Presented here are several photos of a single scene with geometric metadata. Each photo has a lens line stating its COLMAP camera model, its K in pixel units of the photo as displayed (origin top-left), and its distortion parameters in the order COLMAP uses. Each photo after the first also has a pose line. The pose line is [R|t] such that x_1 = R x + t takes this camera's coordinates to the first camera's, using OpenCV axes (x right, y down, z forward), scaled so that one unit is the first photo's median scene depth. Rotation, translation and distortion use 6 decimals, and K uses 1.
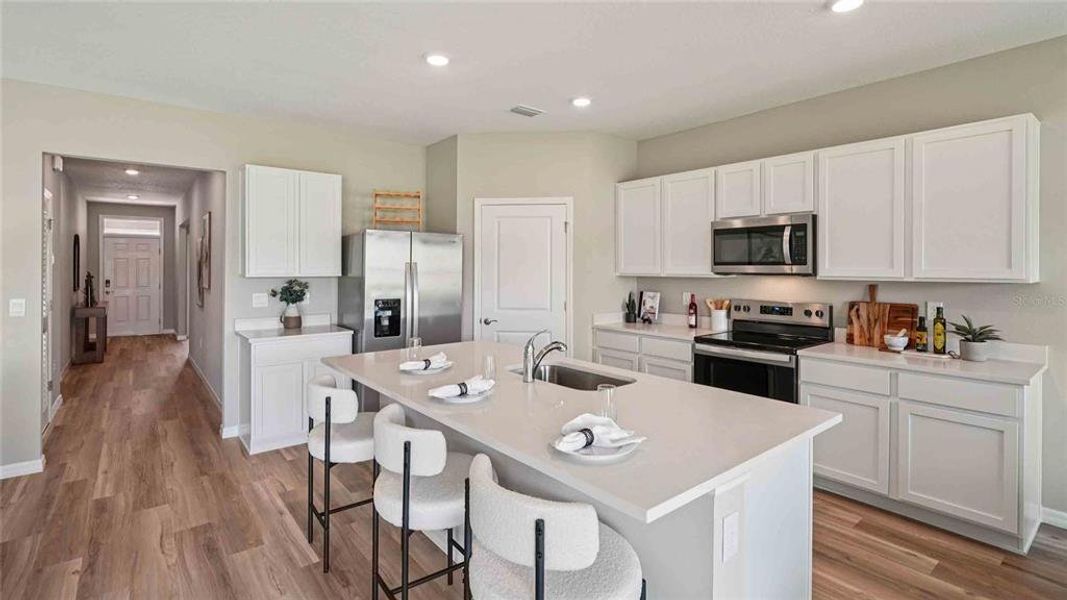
lens RADIAL K [[492.5, 0, 530.0], [0, 492.5, 265.0], [0, 0, 1]] dist [-0.003900, 0.001849]
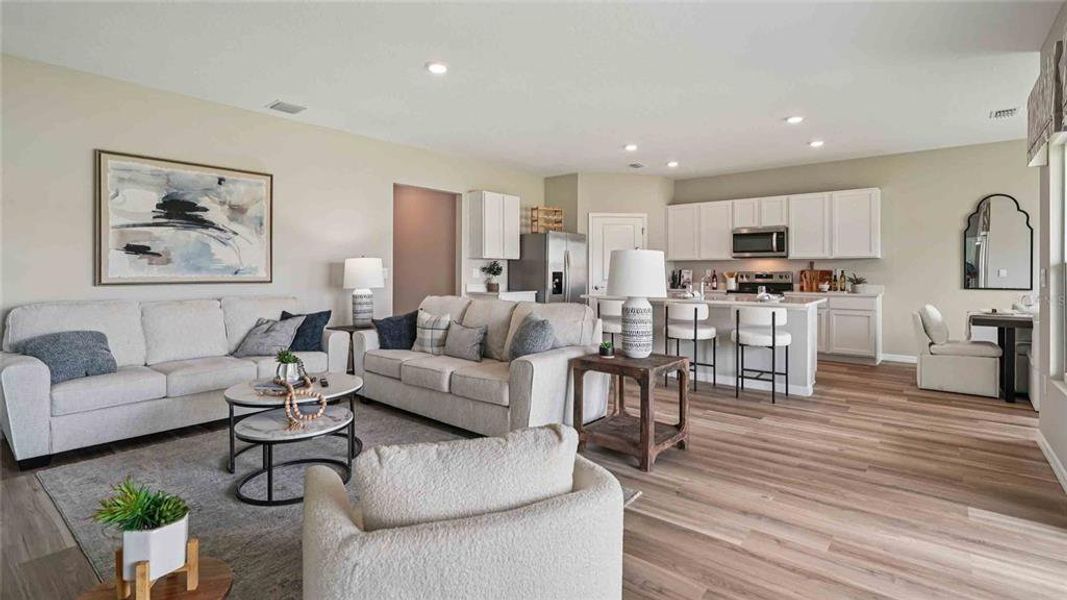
lens RADIAL K [[492.5, 0, 531.5], [0, 492.5, 265.0], [0, 0, 1]] dist [-0.003900, 0.001849]
pose [[0.979475, 0.001669, 0.201561, -0.722872], [-0.000818, 0.999990, -0.004304, 0.053093], [-0.201566, 0.004051, 0.979466, -0.650853]]
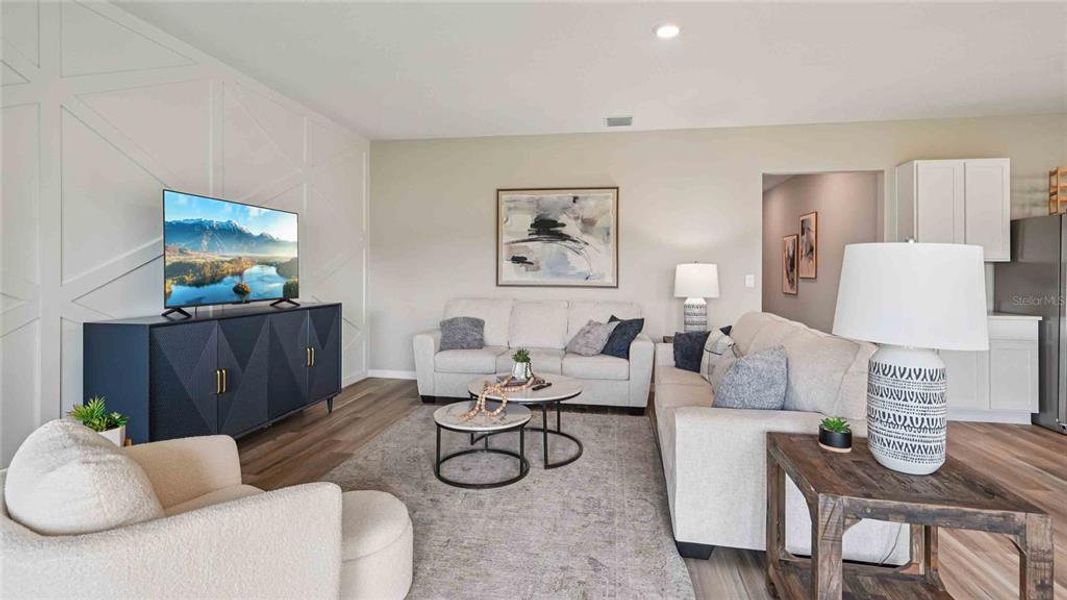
lens RADIAL K [[492.5, 0, 534.2], [0, 492.5, 270.4], [0, 0, 1]] dist [-0.003900, 0.001849]
pose [[0.668591, 0.001610, -0.743629, -0.308521], [-0.003422, 0.999994, -0.000912, 0.047624], [0.743623, 0.003154, 0.668592, -0.376405]]
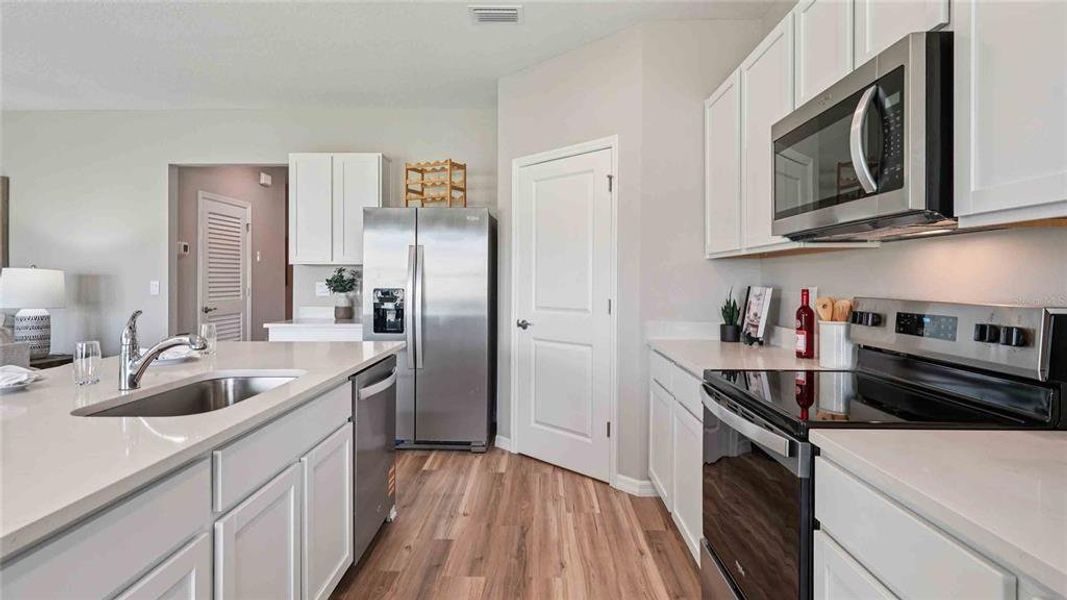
lens RADIAL K [[535.4, 0, 531.8], [0, 535.4, 273.4], [0, 0, 1]] dist [0.005913, 0.001018]
pose [[0.769468, -0.006965, -0.638648, 0.495145], [0.004194, 0.999974, -0.005853, 0.049318], [0.638672, 0.001825, 0.769477, 0.451667]]
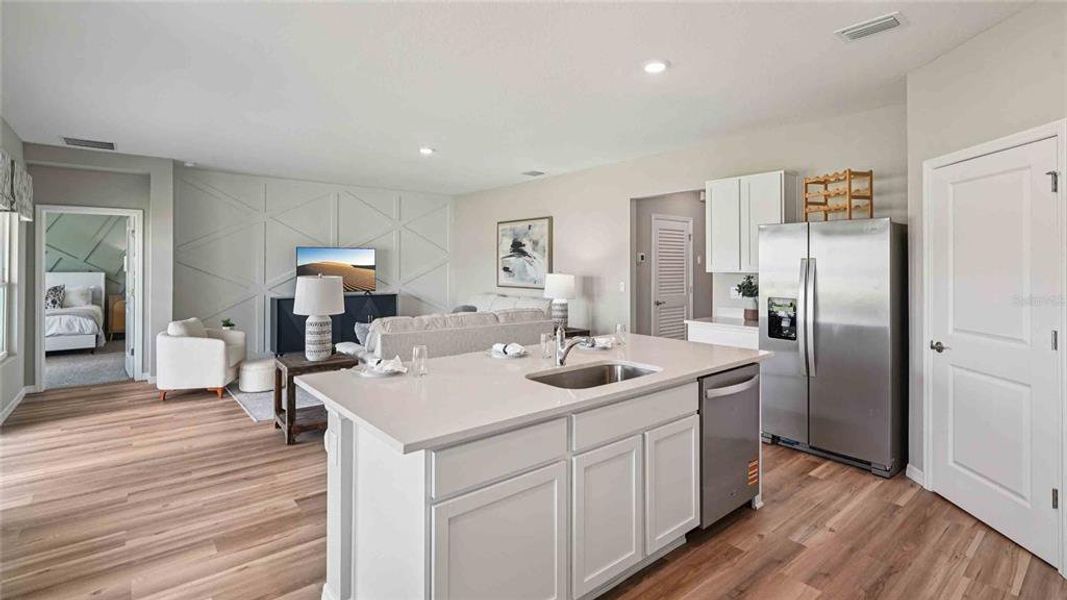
lens RADIAL K [[492.5, 0, 538.0], [0, 492.5, 258.2], [0, 0, 1]] dist [-0.003900, 0.001849]
pose [[0.023610, -0.016347, -0.999588, 0.627922], [0.002219, 0.999865, -0.016299, 0.007814], [0.999719, -0.001833, 0.023643, 0.526956]]
